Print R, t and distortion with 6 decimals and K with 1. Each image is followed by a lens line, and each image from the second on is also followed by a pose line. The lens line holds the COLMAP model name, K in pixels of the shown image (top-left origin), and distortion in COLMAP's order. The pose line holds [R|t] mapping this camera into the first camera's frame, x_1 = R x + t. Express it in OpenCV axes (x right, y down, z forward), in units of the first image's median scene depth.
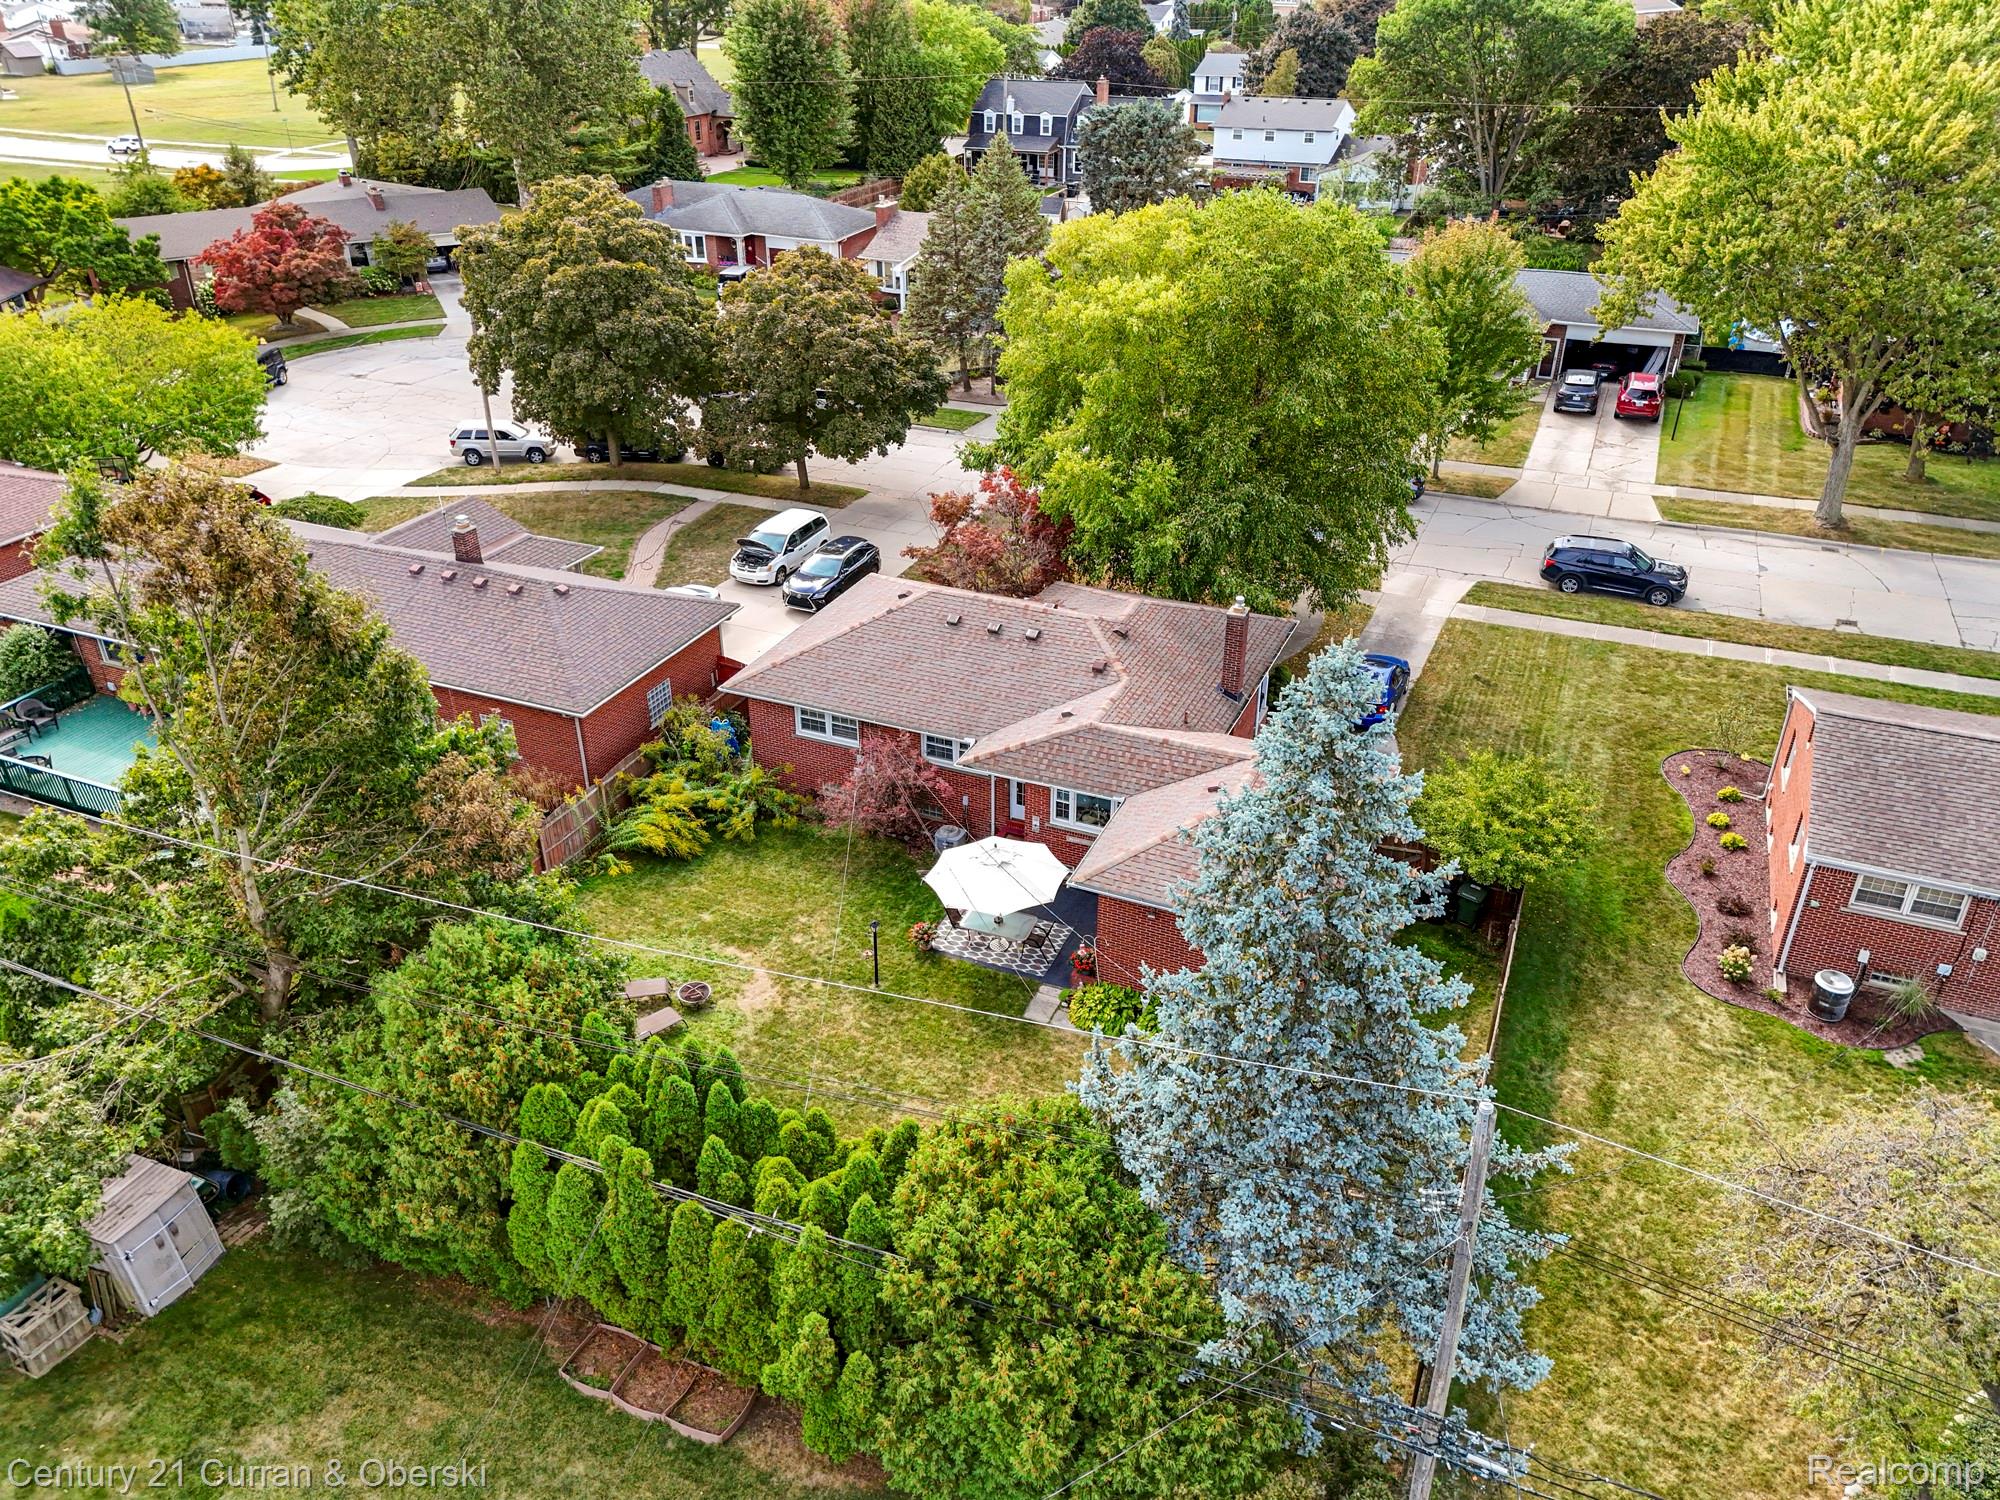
lens RADIAL K [[1466.9, 0, 1002.8], [0, 1466.9, 747.9], [0, 0, 1]] dist [0.089457, -0.093676]
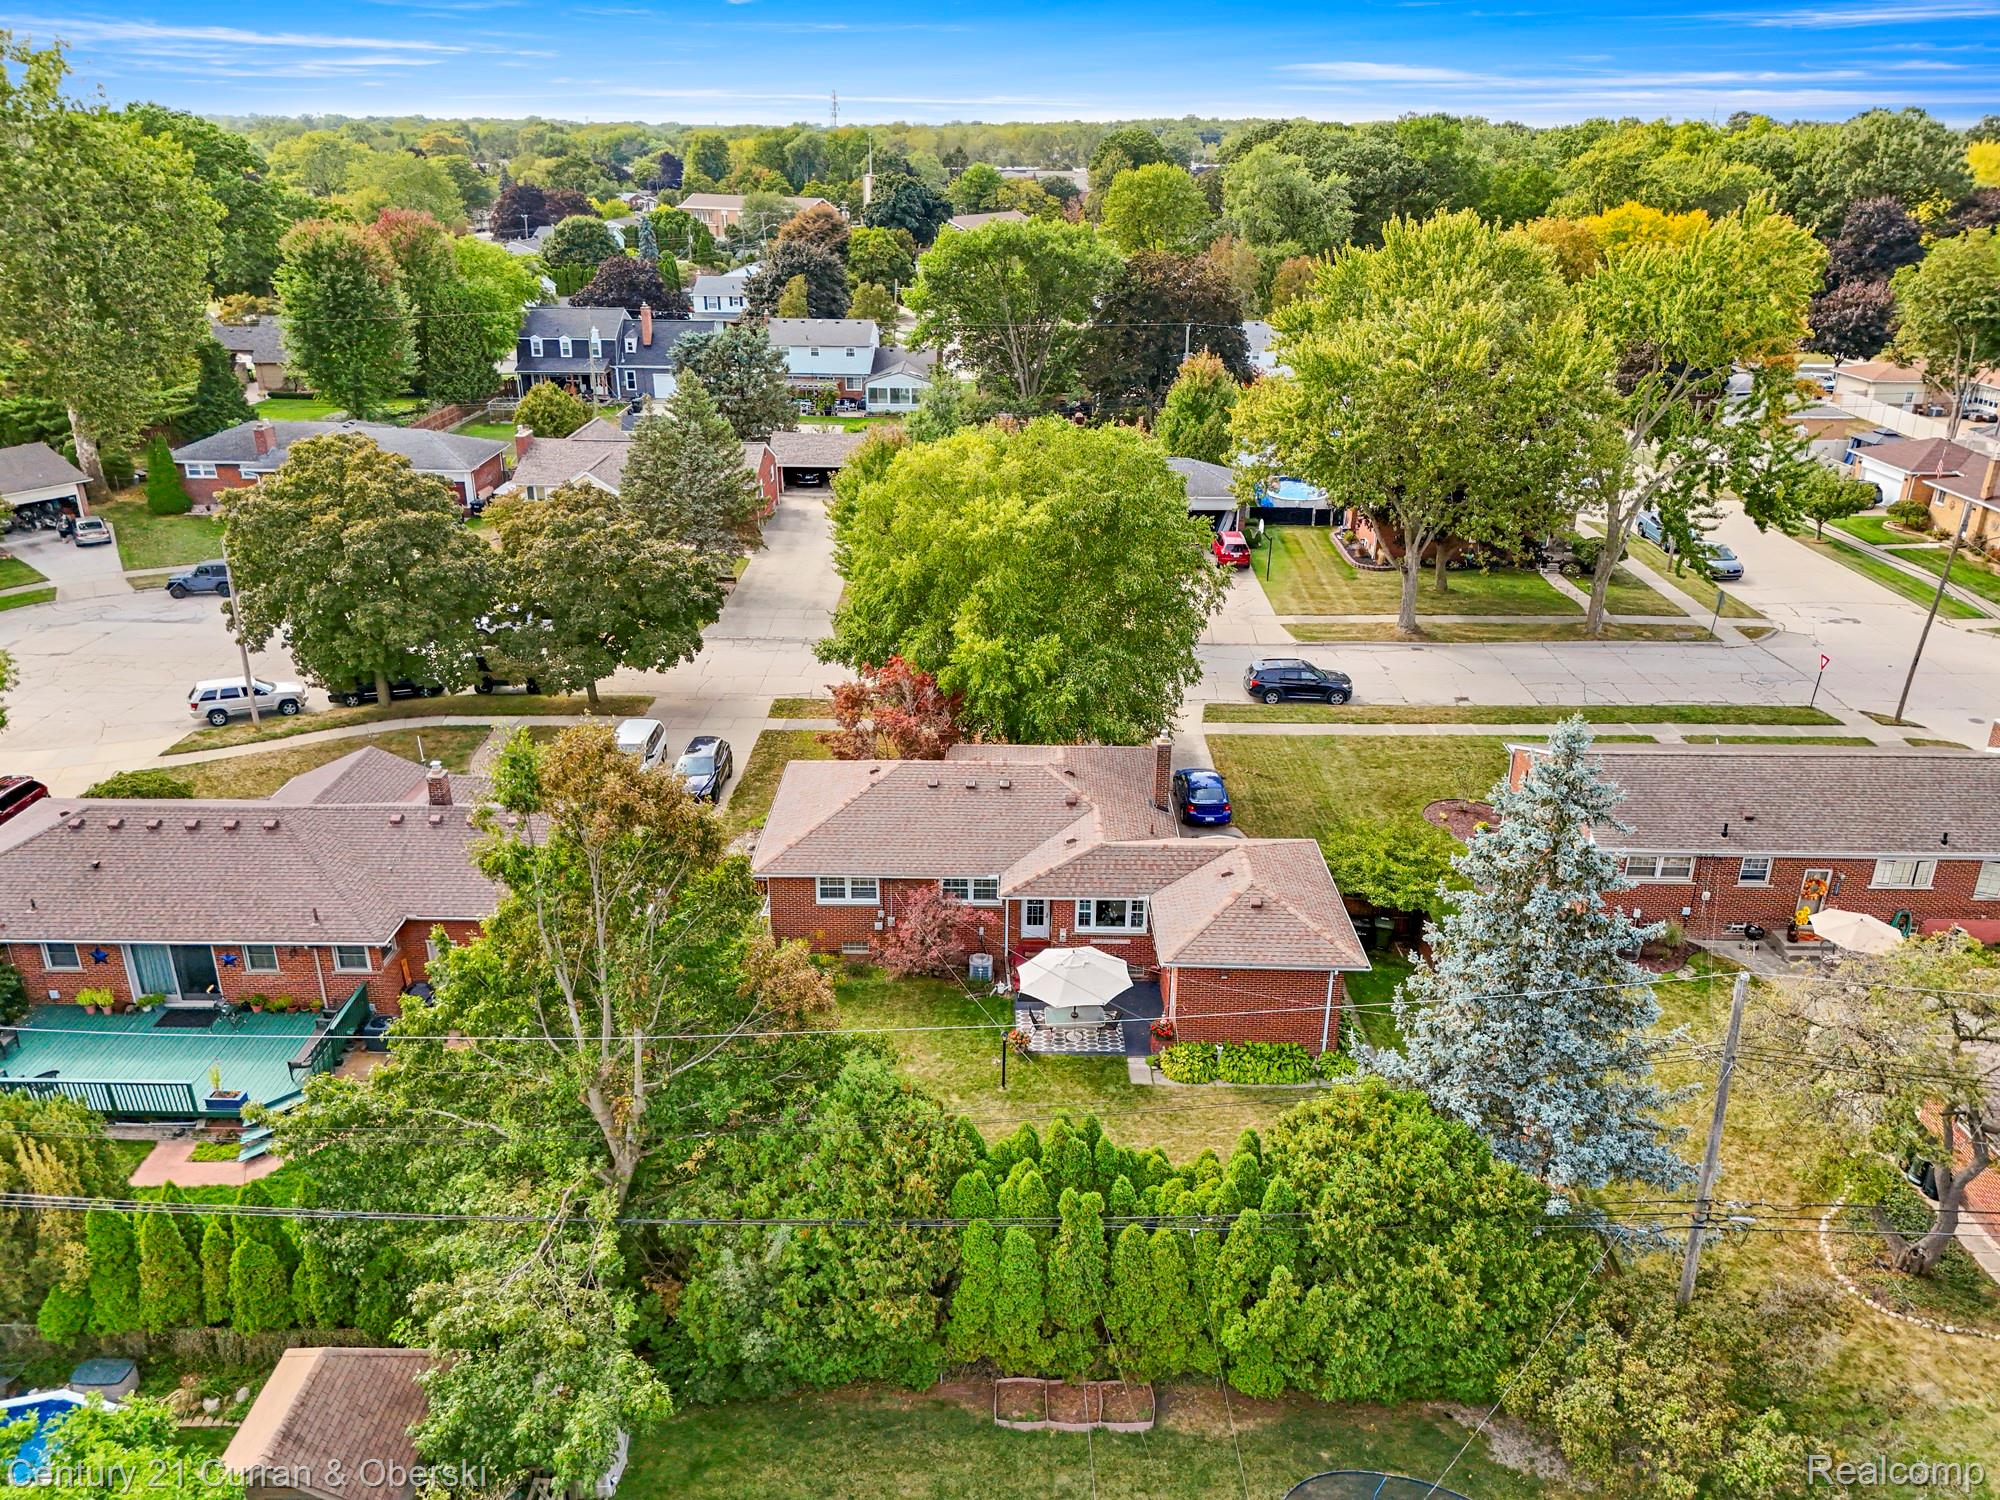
lens RADIAL K [[1466.9, 0, 1002.8], [0, 1466.9, 747.9], [0, 0, 1]] dist [0.089457, -0.093676]
pose [[0.921796, -0.140179, 0.361444, -0.271453], [0.181028, 0.980090, -0.081569, -0.005974], [-0.342814, 0.140621, 0.928819, -0.080878]]
